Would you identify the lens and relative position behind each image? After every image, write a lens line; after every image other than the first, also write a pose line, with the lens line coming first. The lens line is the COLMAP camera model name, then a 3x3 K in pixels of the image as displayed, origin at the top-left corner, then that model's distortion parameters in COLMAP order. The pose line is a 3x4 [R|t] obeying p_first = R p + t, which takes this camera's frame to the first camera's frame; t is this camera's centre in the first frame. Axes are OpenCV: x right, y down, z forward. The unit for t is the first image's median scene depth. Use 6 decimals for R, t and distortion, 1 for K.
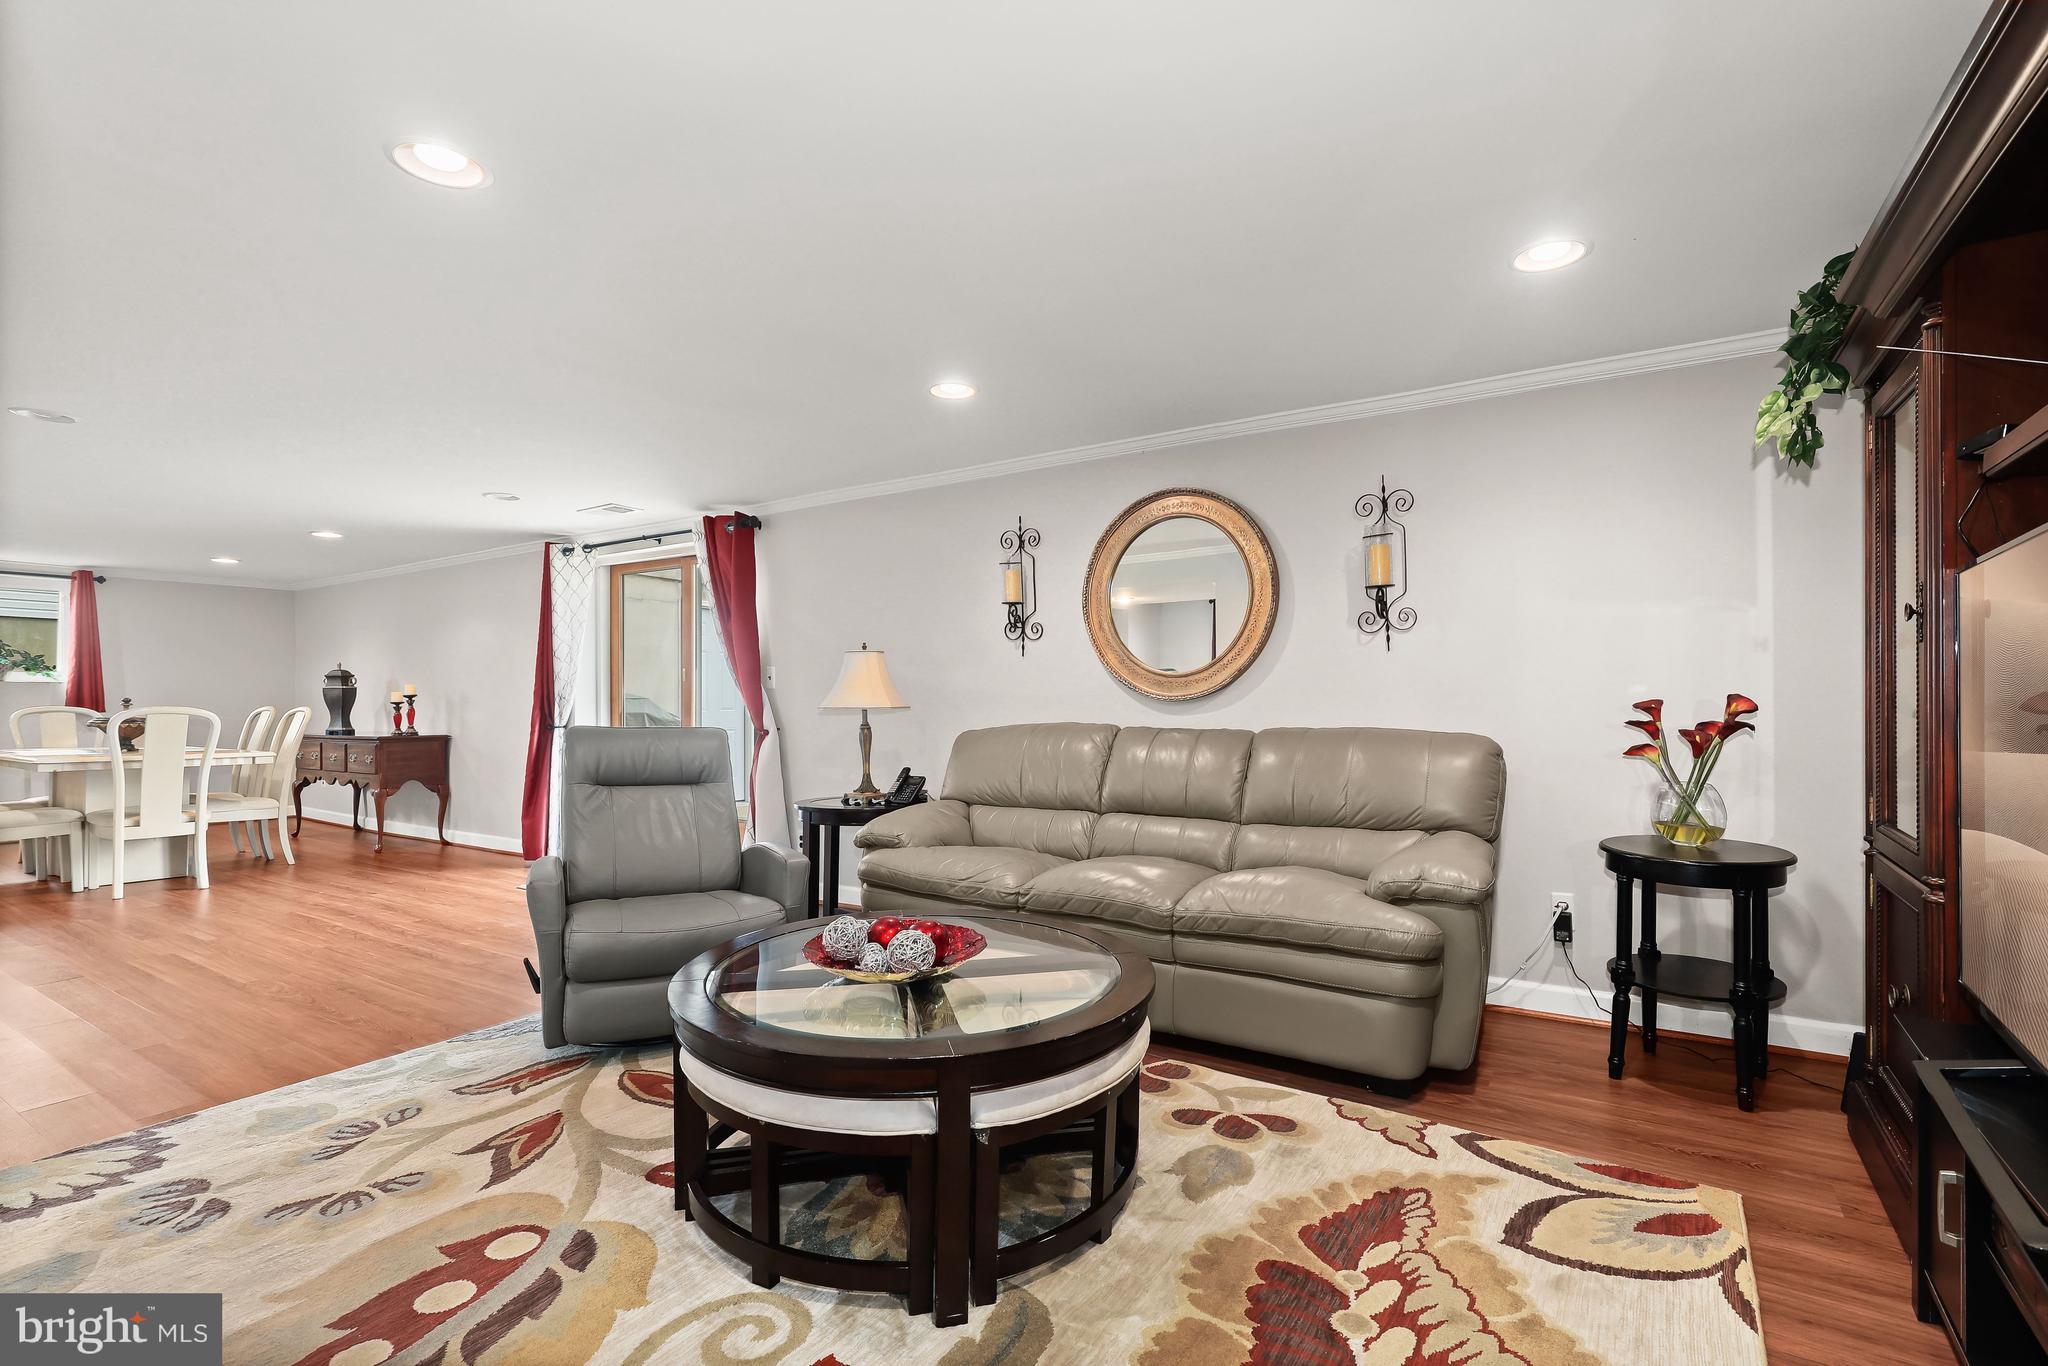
lens RADIAL K [[931.5, 0, 1026.8], [0, 931.5, 694.5], [0, 0, 1]] dist [-0.000048, 0.001417]
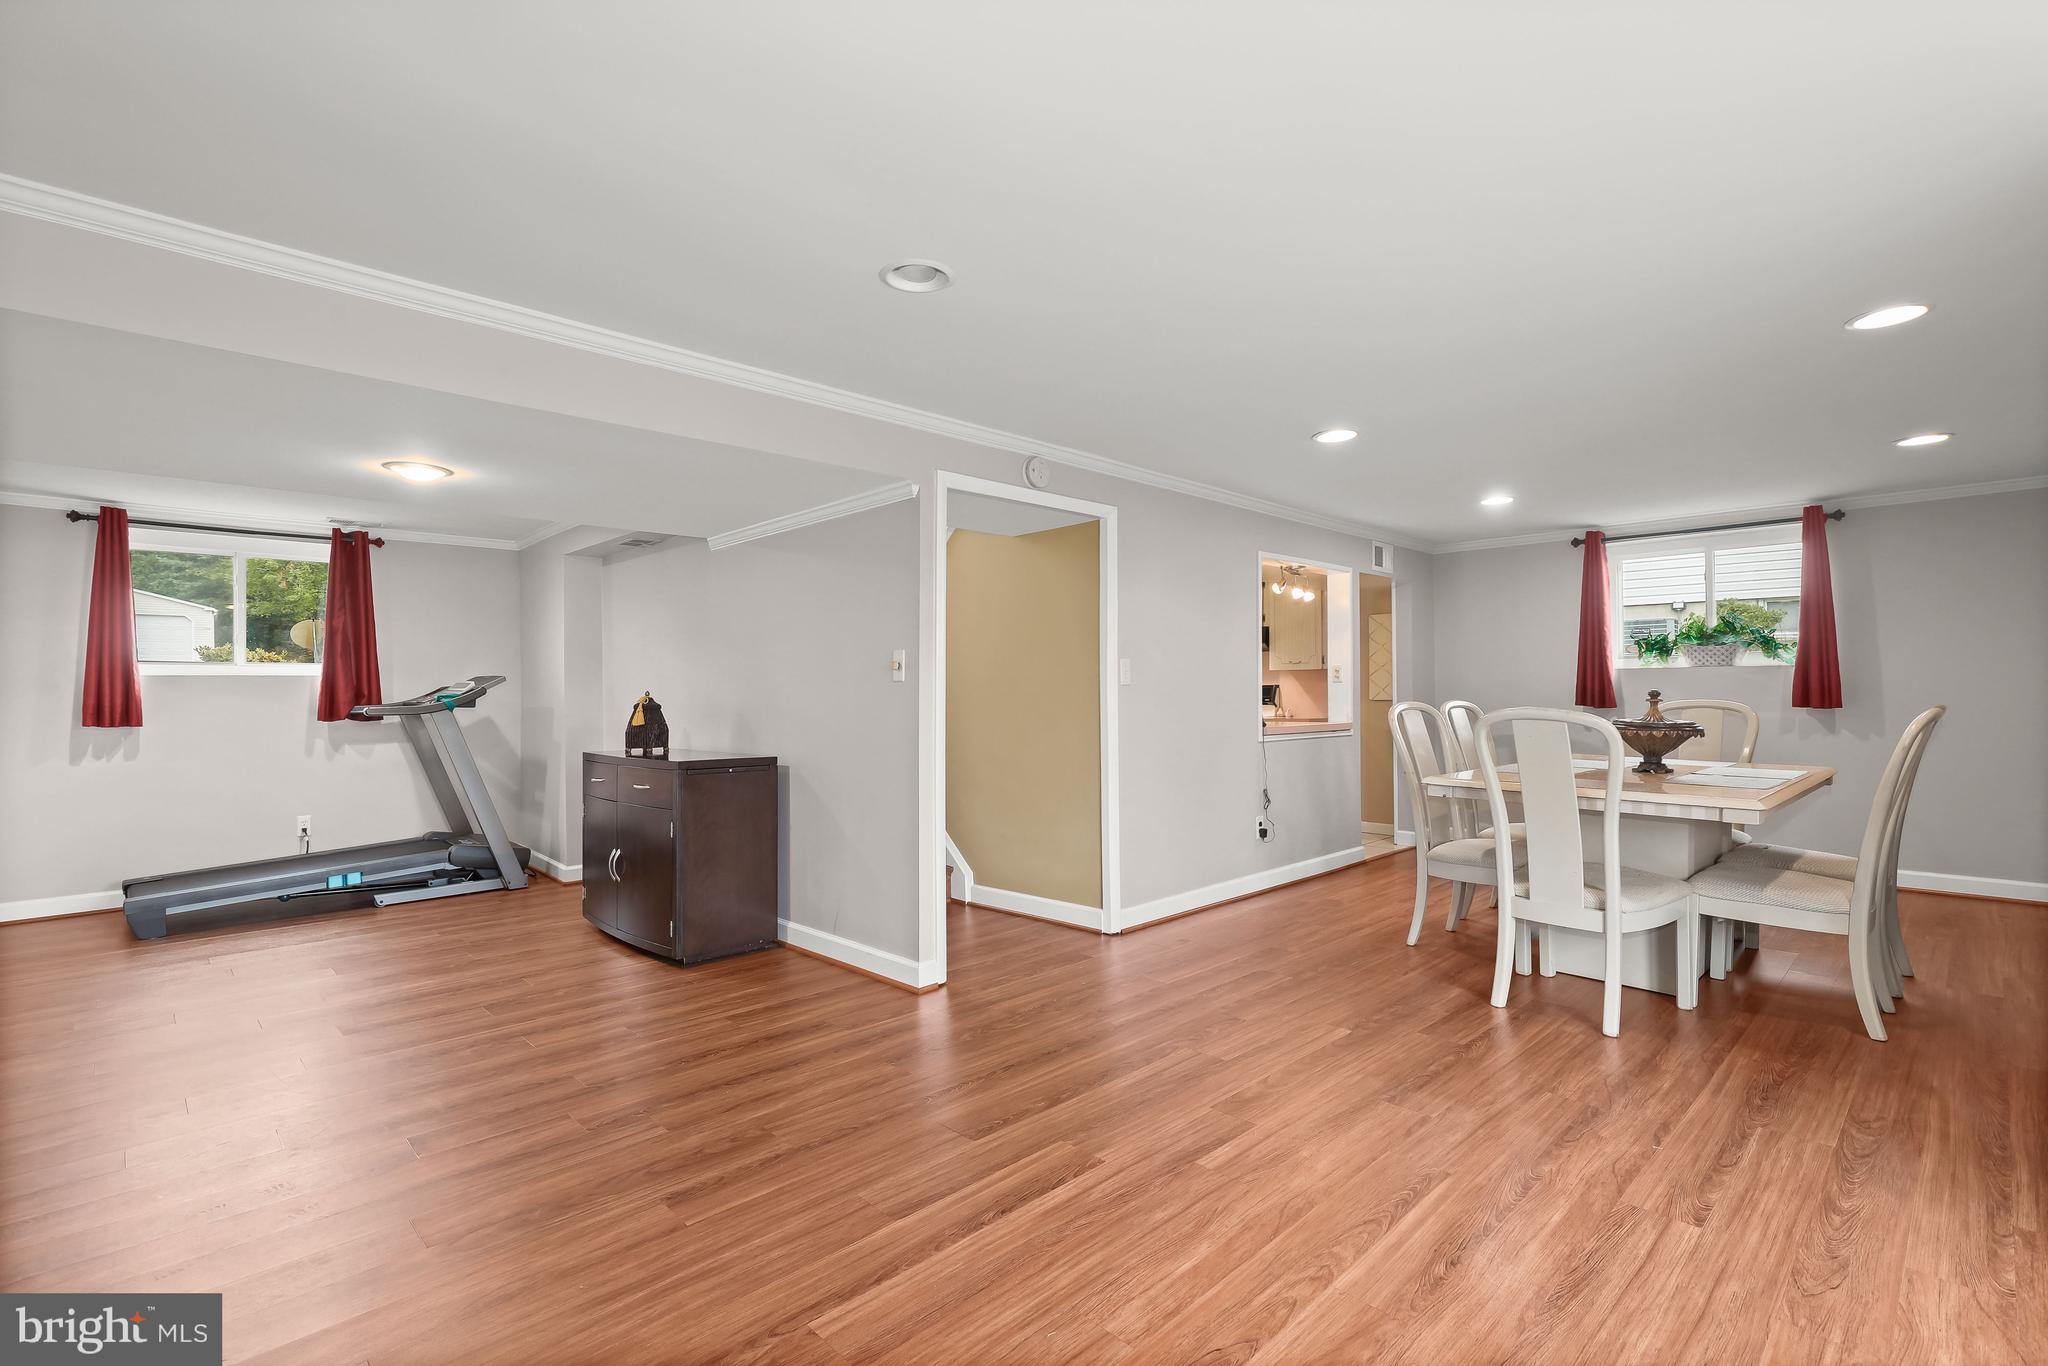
lens RADIAL K [[931.5, 0, 1028.3], [0, 931.5, 690.0], [0, 0, 1]] dist [-0.000048, 0.001417]
pose [[-0.225665, 0.003105, -0.974200, -0.255971], [0.010307, 0.999947, 0.000800, -0.001293], [0.974151, -0.009861, -0.225685, 0.787156]]
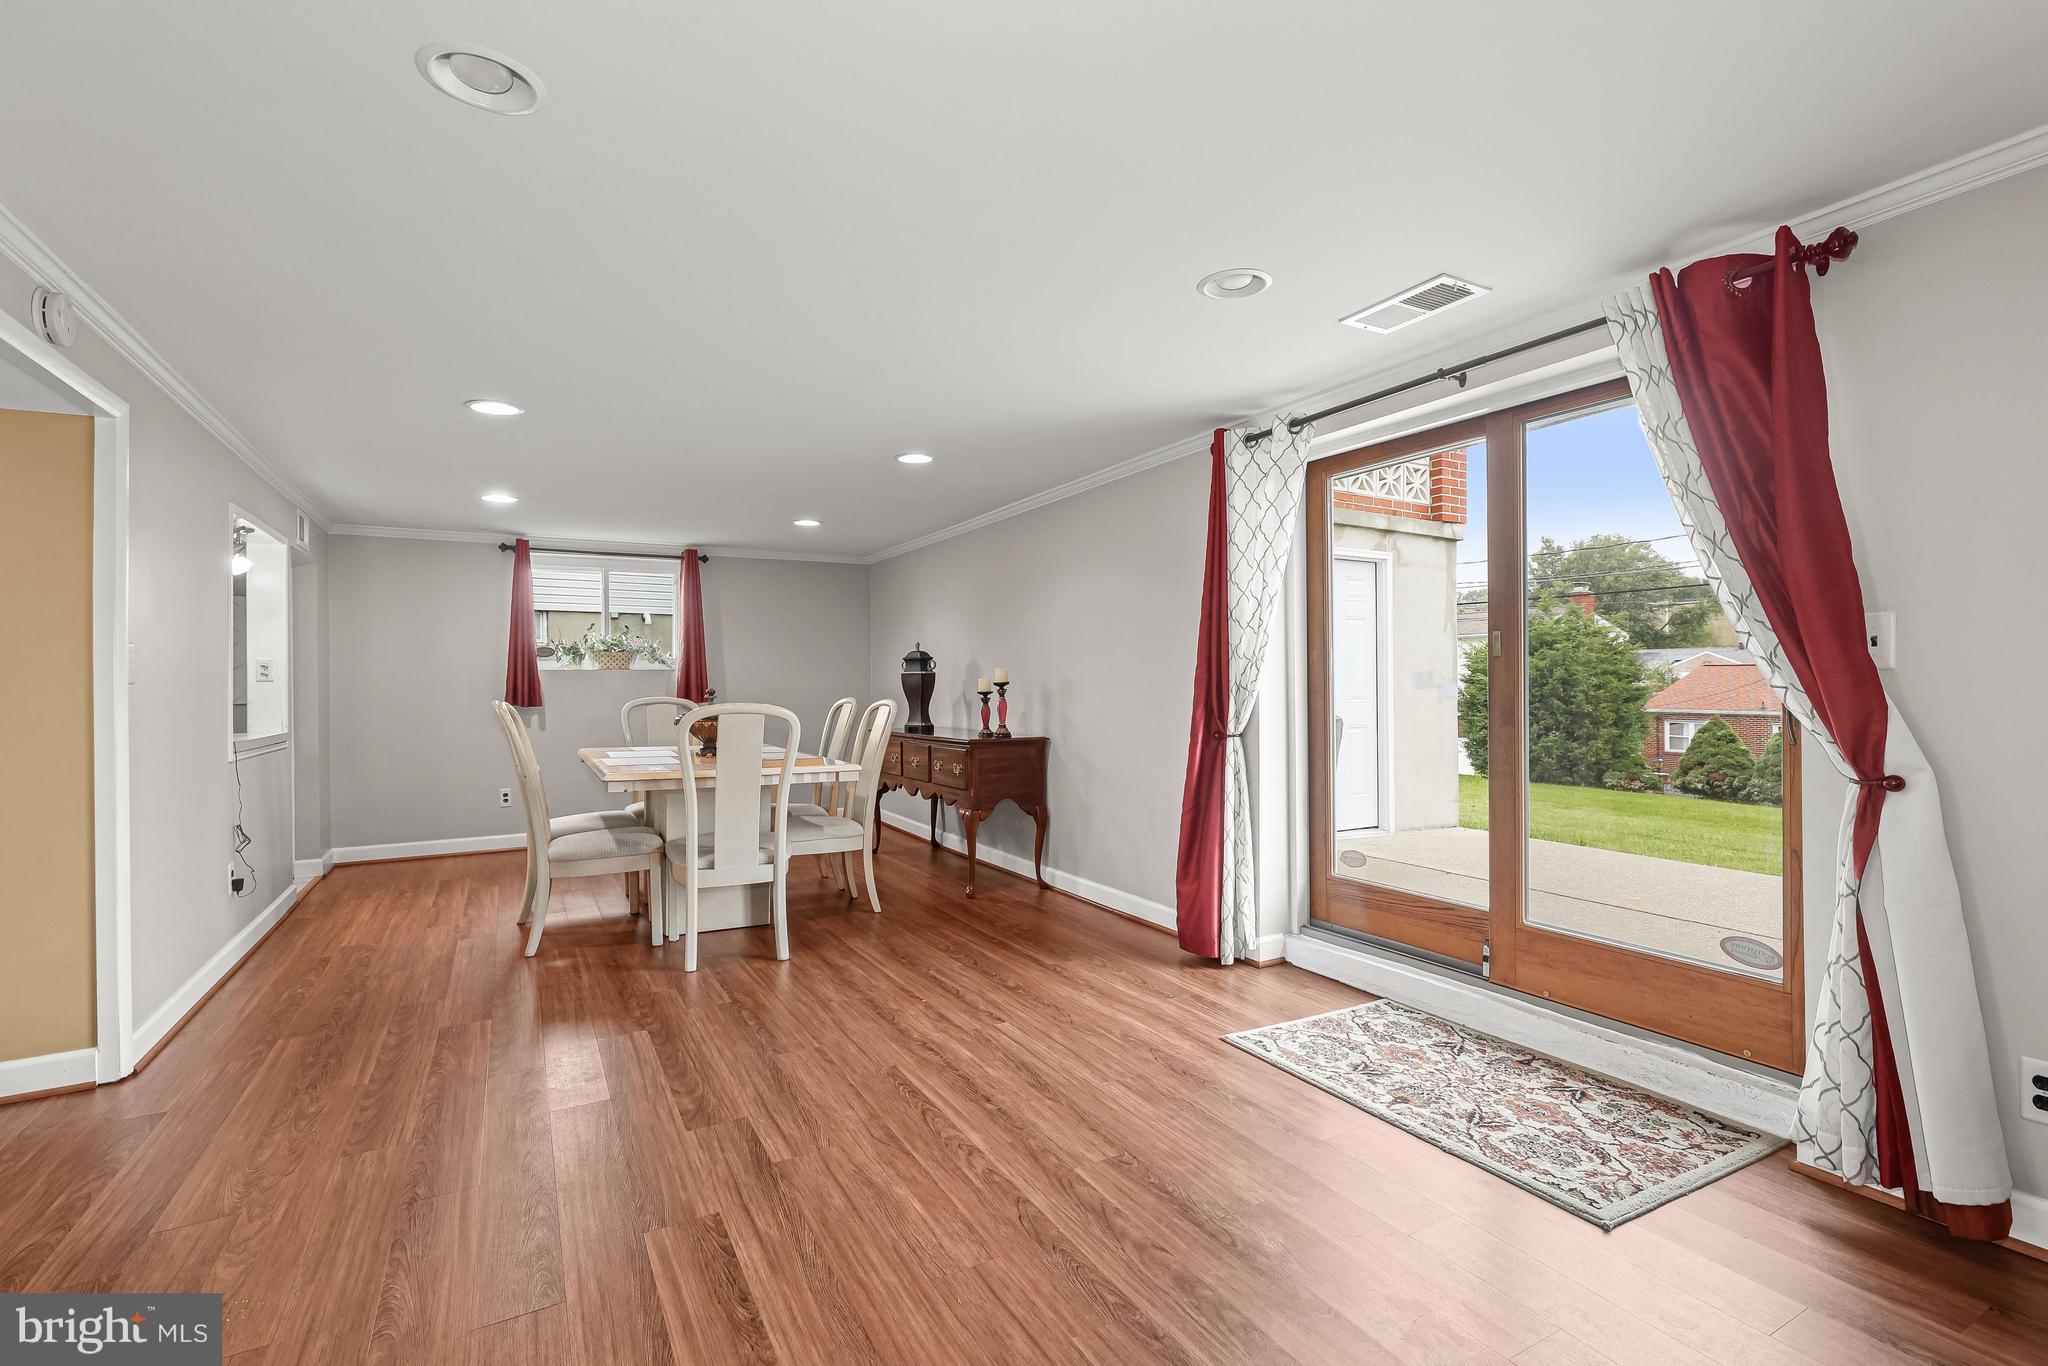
lens RADIAL K [[931.5, 0, 1029.8], [0, 931.5, 679.4], [0, 0, 1]] dist [-0.000048, 0.001417]
pose [[0.885558, -0.005360, -0.464497, -0.381132], [0.007357, 0.999970, 0.002486, -0.004554], [0.464470, -0.005619, 0.885571, 0.454349]]
